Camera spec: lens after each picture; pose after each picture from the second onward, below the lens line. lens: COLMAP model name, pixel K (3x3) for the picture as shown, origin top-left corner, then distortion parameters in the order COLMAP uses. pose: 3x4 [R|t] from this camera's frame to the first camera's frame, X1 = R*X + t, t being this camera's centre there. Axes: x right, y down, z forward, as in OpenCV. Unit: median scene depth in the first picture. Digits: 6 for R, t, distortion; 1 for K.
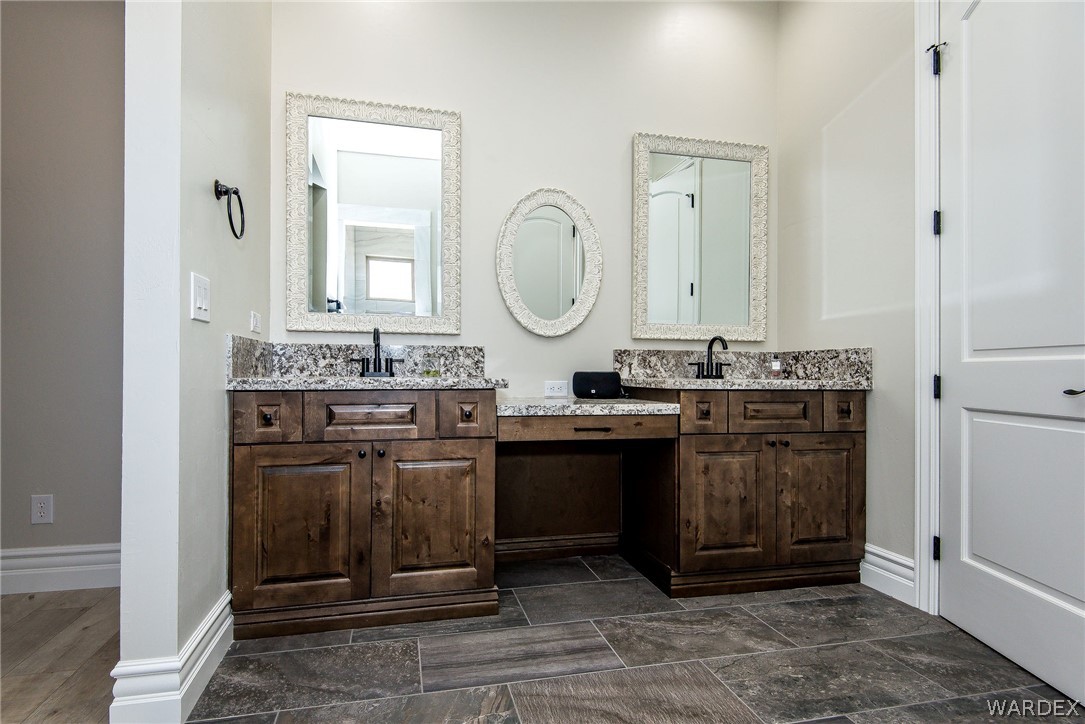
lens RADIAL K [[498.5, 0, 503.6], [0, 498.5, 367.5], [0, 0, 1]] dist [0.032264, -0.018565]
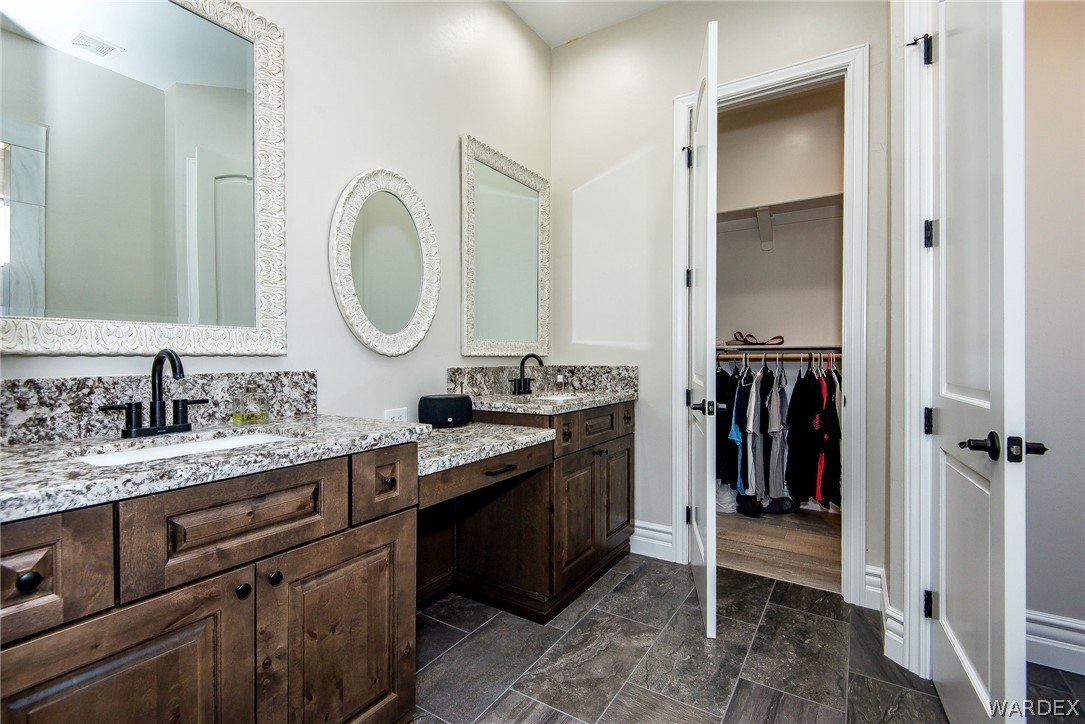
lens RADIAL K [[498.5, 0, 534.9], [0, 498.5, 358.3], [0, 0, 1]] dist [0.032264, -0.018565]
pose [[0.712827, -0.006704, 0.701308, -0.362514], [-0.000824, 0.999946, 0.010396, -0.076666], [-0.701340, -0.007989, 0.712782, 0.299764]]
